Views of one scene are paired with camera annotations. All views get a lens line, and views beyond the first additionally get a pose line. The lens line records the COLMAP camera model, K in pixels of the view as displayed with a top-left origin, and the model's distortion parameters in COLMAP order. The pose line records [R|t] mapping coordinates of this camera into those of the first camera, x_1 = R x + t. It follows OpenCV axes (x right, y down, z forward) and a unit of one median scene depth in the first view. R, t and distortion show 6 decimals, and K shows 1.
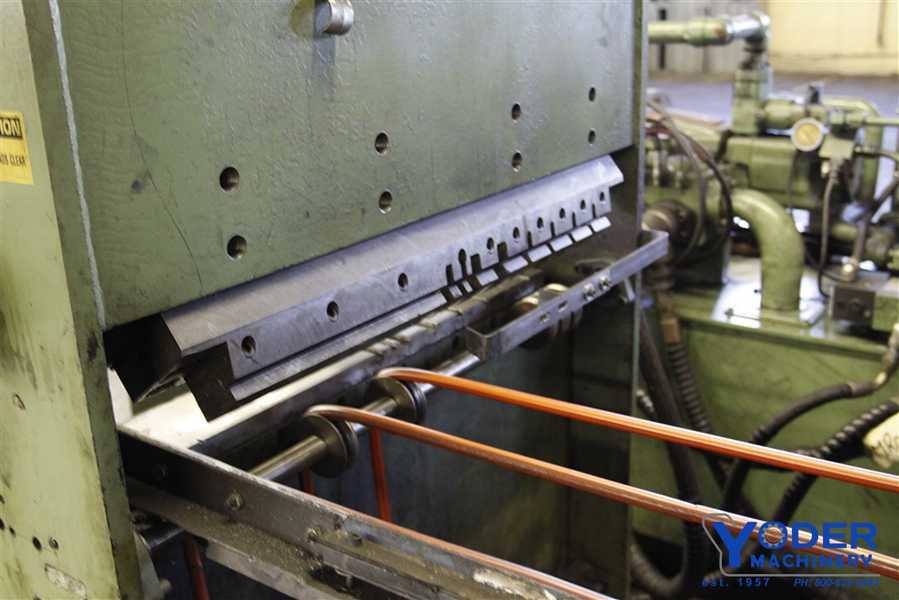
lens RADIAL K [[951.6, 0, 449.5], [0, 951.6, 300.0], [0, 0, 1]] dist [-0.187082, -0.001829]
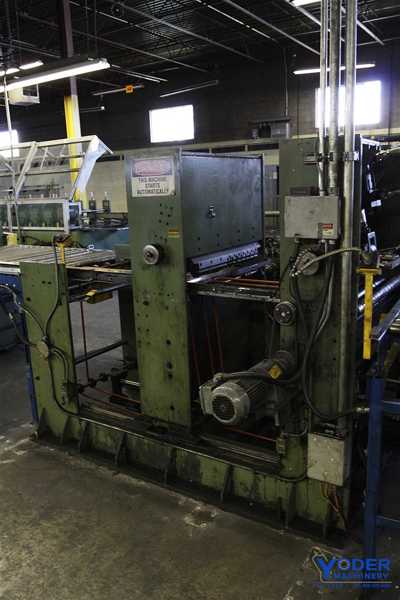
lens RADIAL K [[501.1, 0, 200.0], [0, 501.1, 300.0], [0, 0, 1]] dist [0.000607, 0.000048]
pose [[0.999459, -0.019160, 0.026745, -0.222471], [0.021835, 0.994375, -0.103638, 0.453397], [-0.024609, 0.104166, 0.994255, -1.697482]]
